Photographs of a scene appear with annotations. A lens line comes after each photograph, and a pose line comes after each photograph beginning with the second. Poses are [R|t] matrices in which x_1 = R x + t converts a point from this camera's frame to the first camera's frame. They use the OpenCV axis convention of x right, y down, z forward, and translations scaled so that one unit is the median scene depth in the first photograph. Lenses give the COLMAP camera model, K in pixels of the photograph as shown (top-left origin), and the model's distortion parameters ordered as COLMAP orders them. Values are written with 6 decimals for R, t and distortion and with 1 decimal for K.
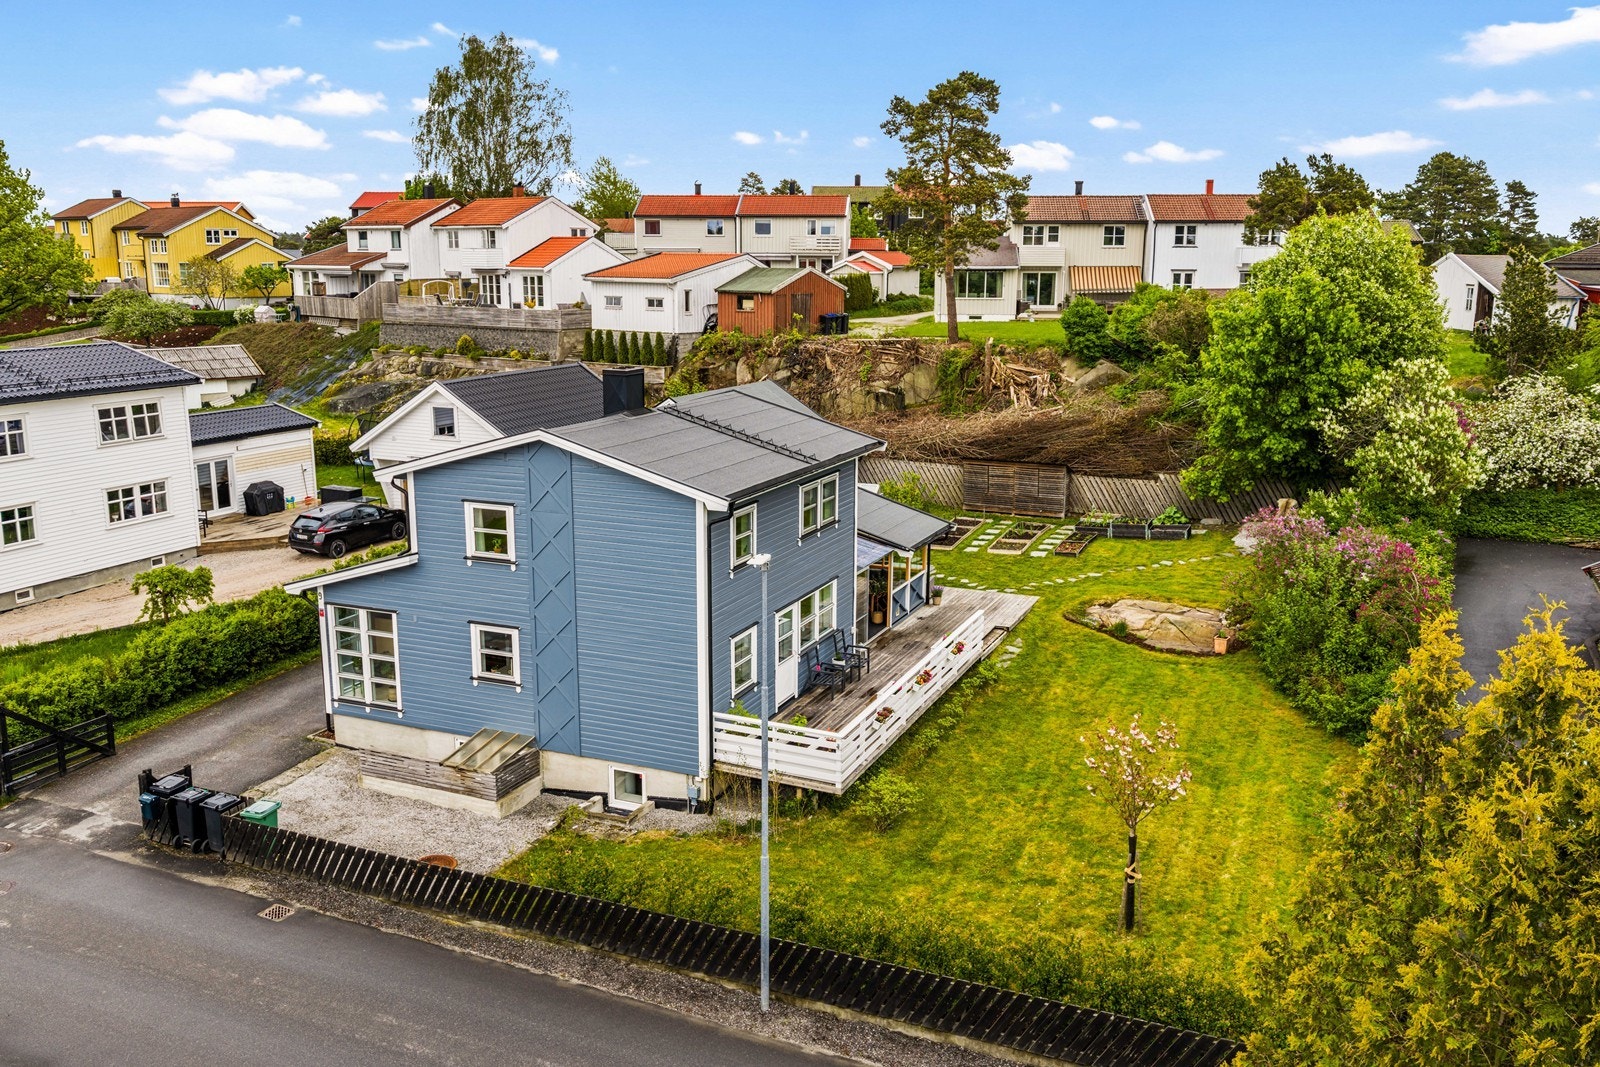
lens RADIAL K [[1314.0, 0, 804.7], [0, 1314.0, 550.3], [0, 0, 1]] dist [0.023649, -0.054892]
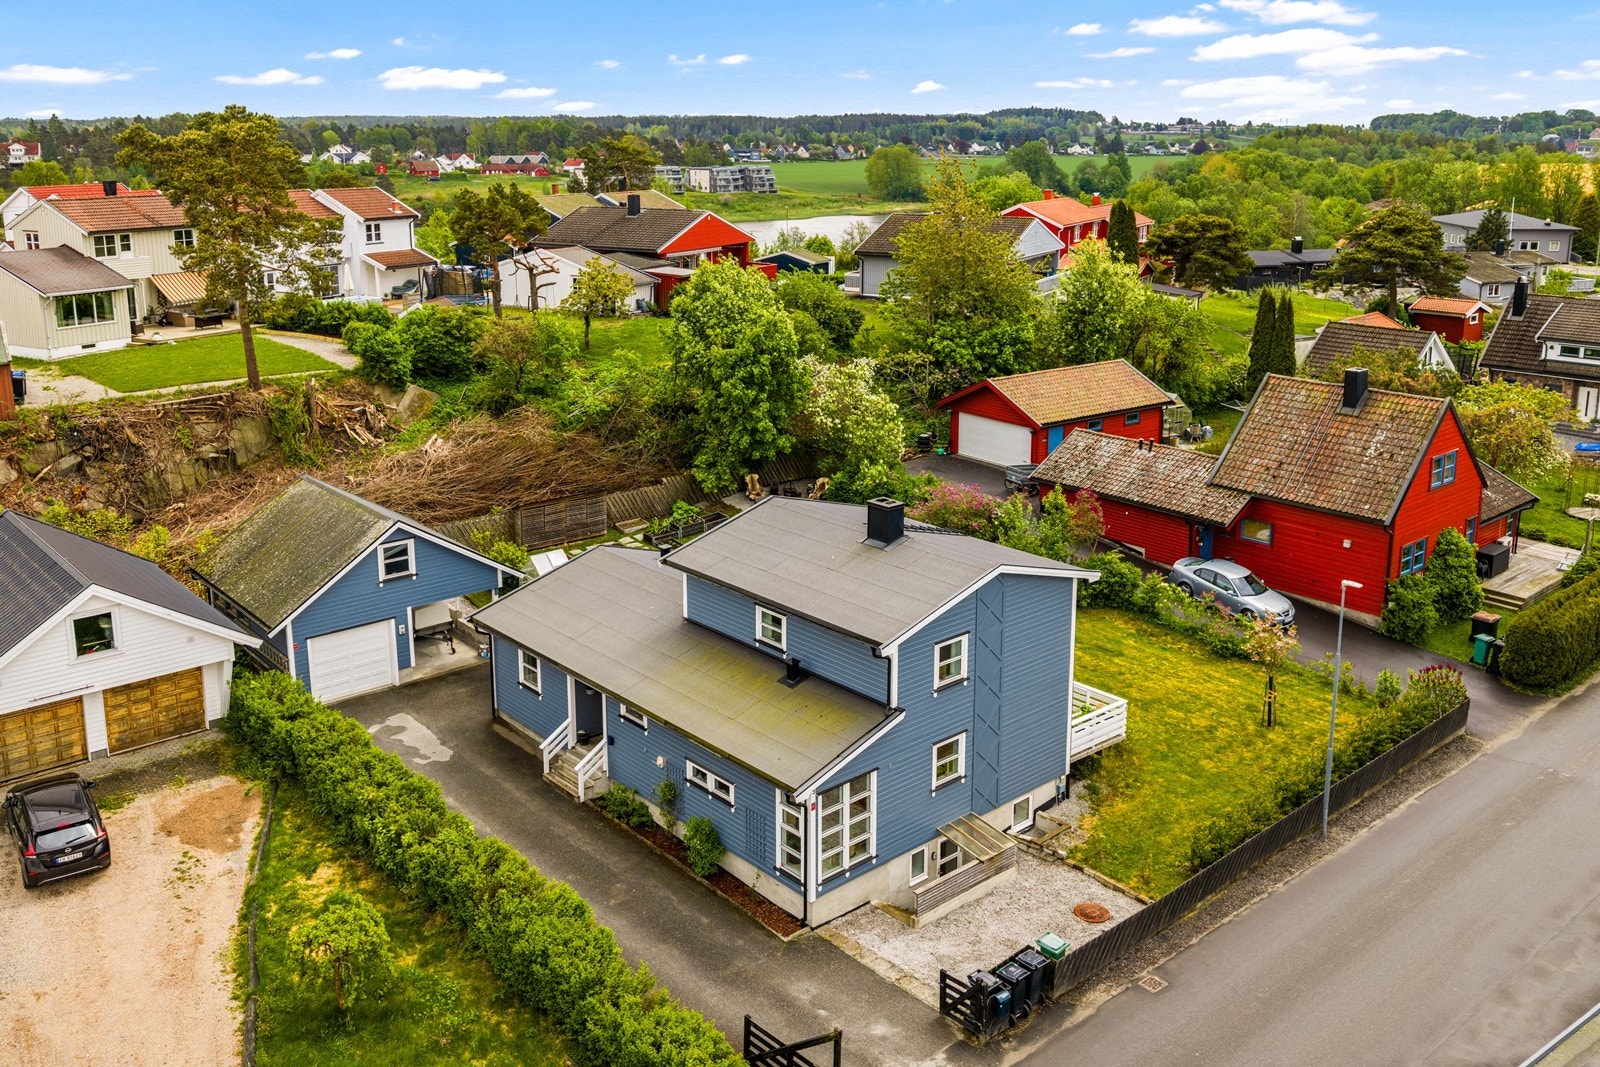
lens RADIAL K [[1367.8, 0, 801.2], [0, 1367.8, 383.4], [0, 0, 1]] dist [0.001571, -0.001746]
pose [[0.419957, -0.167572, 0.891939, -0.867950], [0.198589, 0.975955, 0.089853, -0.254135], [-0.885550, 0.139395, 0.443138, 0.339737]]
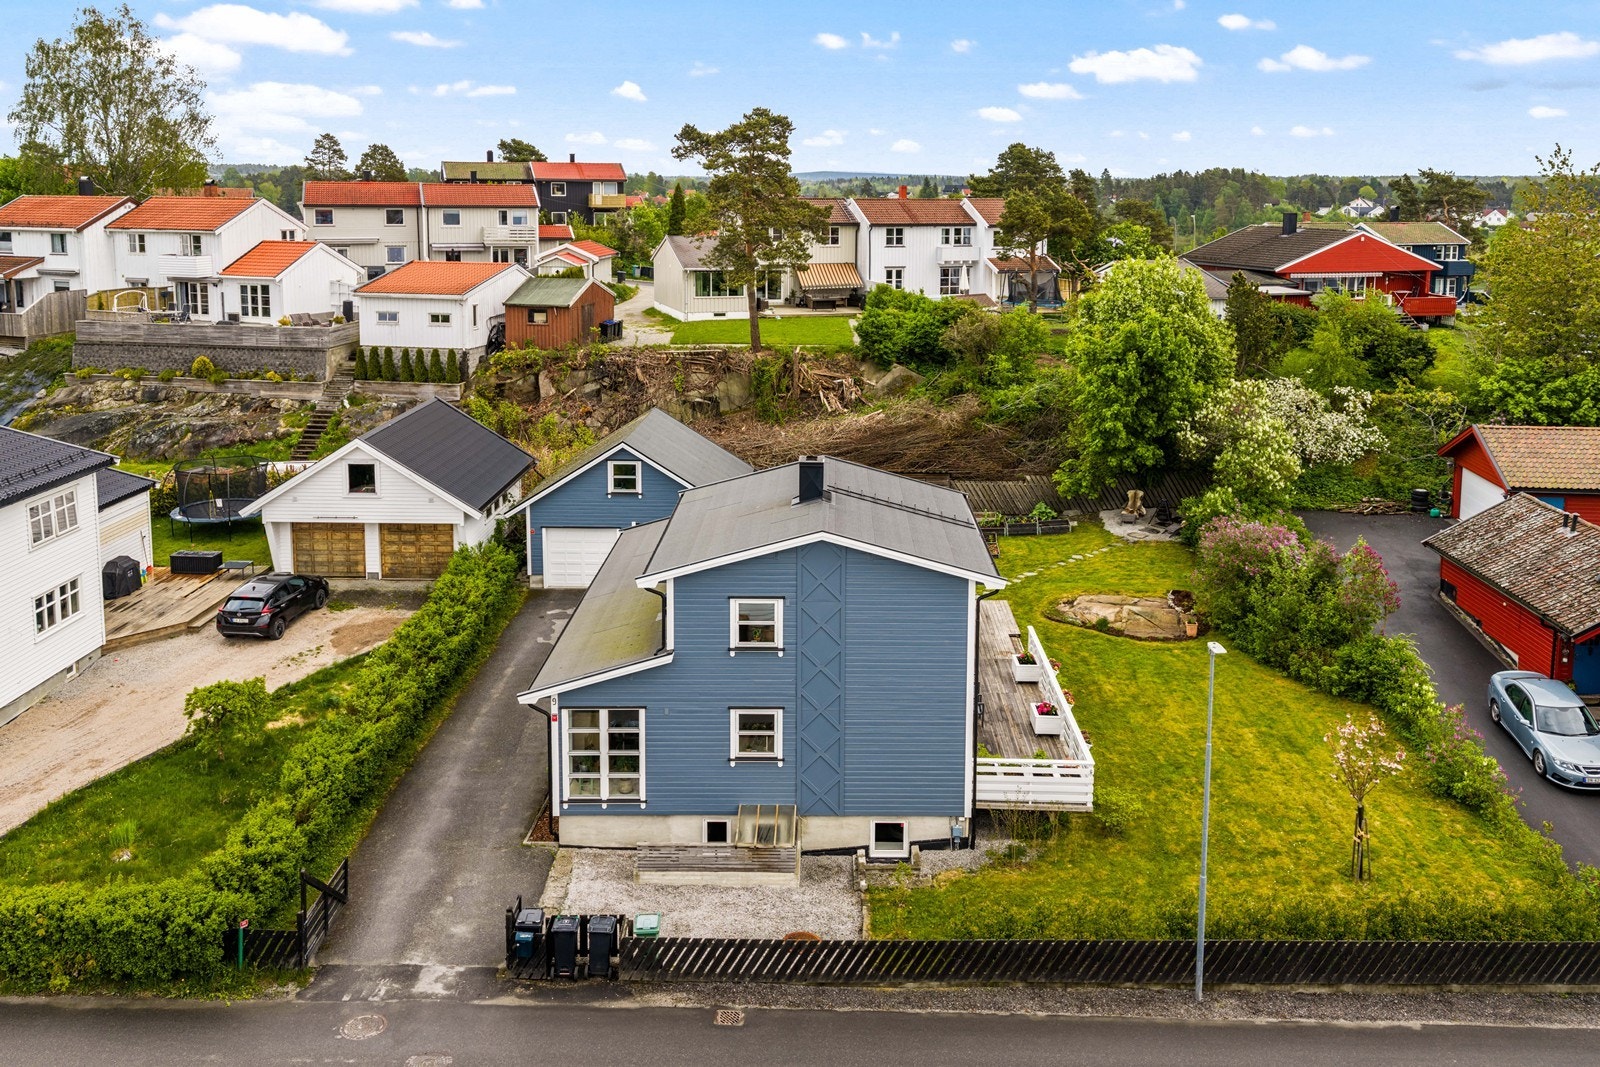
lens RADIAL K [[1363.4, 0, 834.4], [0, 1363.4, 363.6], [0, 0, 1]] dist [0.009773, -0.005616]
pose [[0.917754, -0.048344, 0.394196, -0.394428], [0.083927, 0.993756, -0.073521, -0.089844], [-0.388180, 0.100558, 0.916081, -0.060330]]
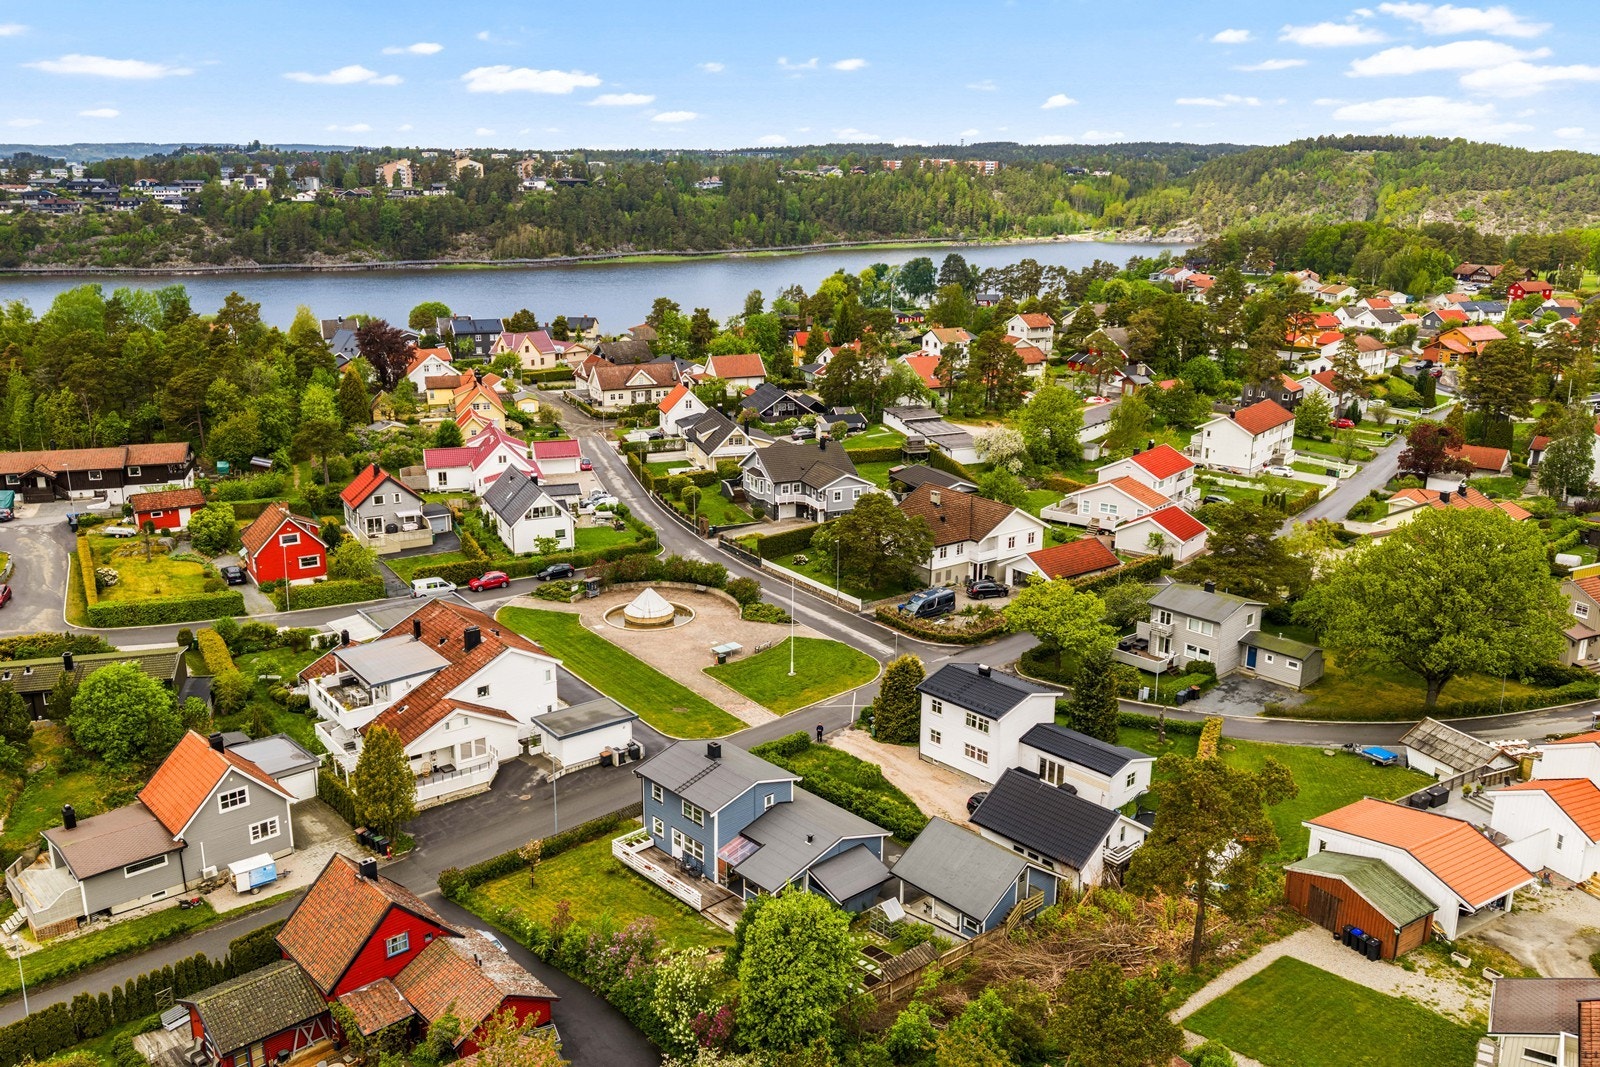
lens RADIAL K [[1345.2, 0, 800.2], [0, 1345.2, 492.8], [0, 0, 1]] dist [0.007051, -0.006590]
pose [[-0.403501, 0.211961, -0.890090, 1.750852], [-0.210351, 0.925252, 0.315692, -1.218988], [0.890472, 0.314613, -0.328754, 1.415510]]
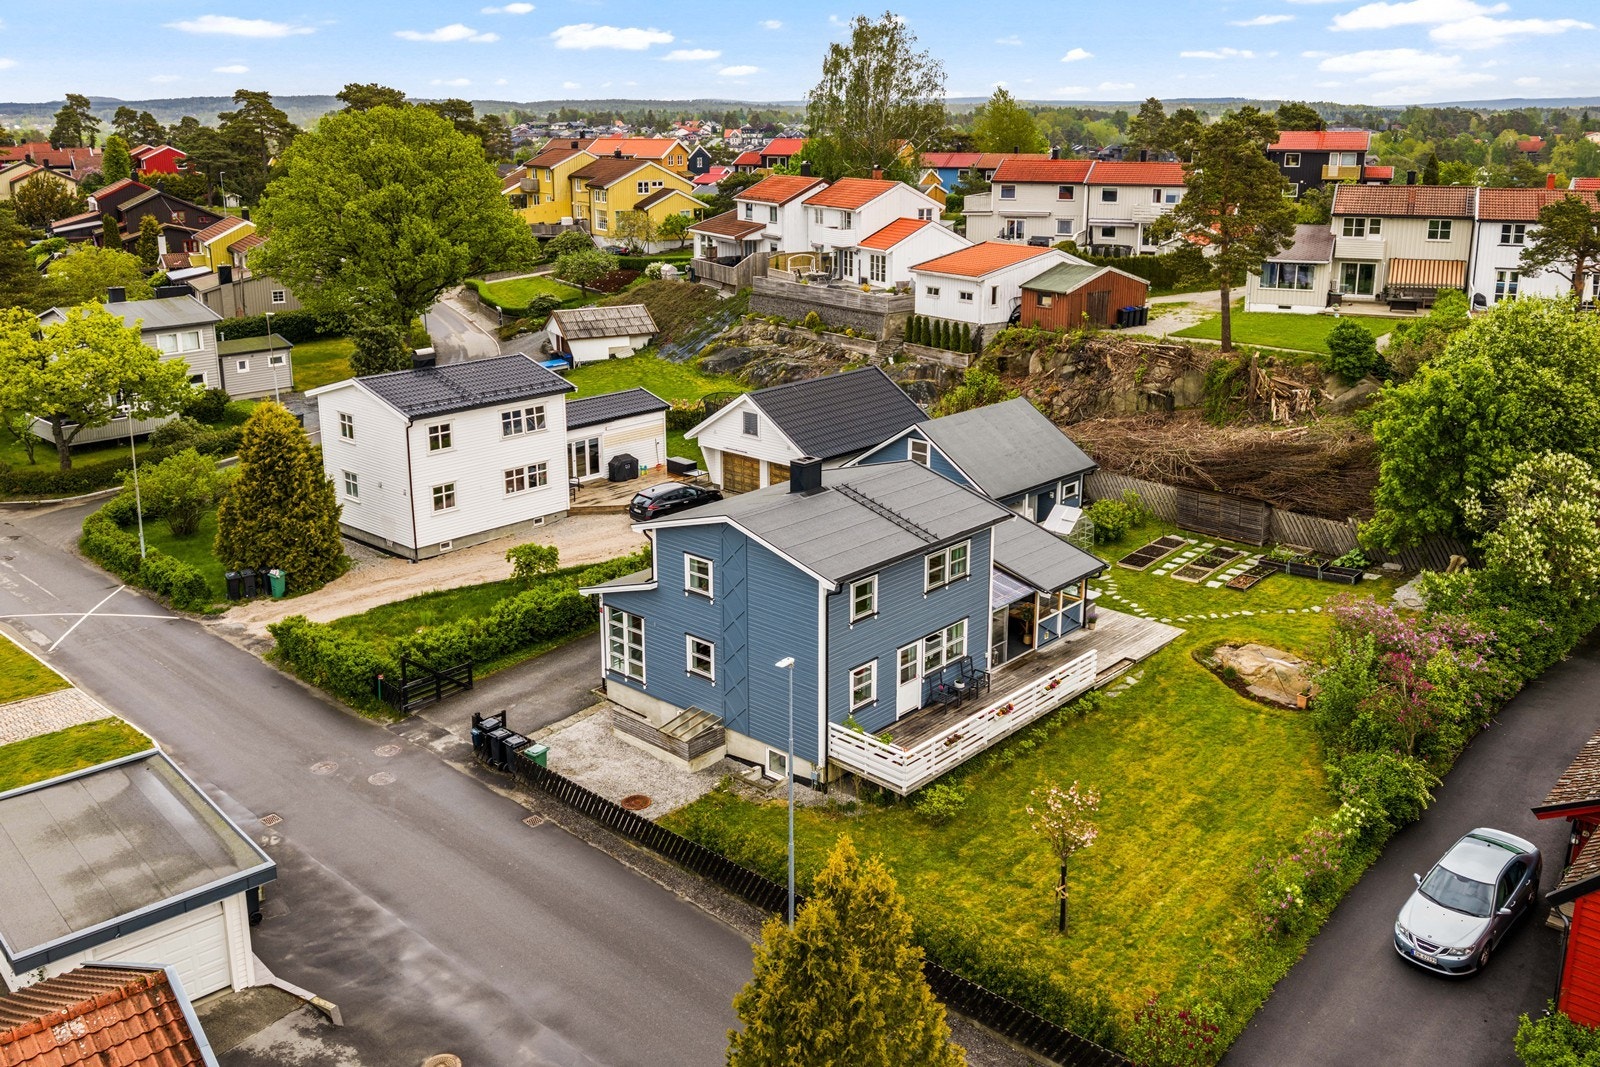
lens RADIAL K [[1343.7, 0, 802.8], [0, 1343.7, 455.4], [0, 0, 1]] dist [0.012286, -0.011354]
pose [[0.945617, 0.071622, -0.317298, 0.209249], [-0.064524, 0.997376, 0.032838, -0.128453], [0.318817, -0.010579, 0.947757, -0.231989]]
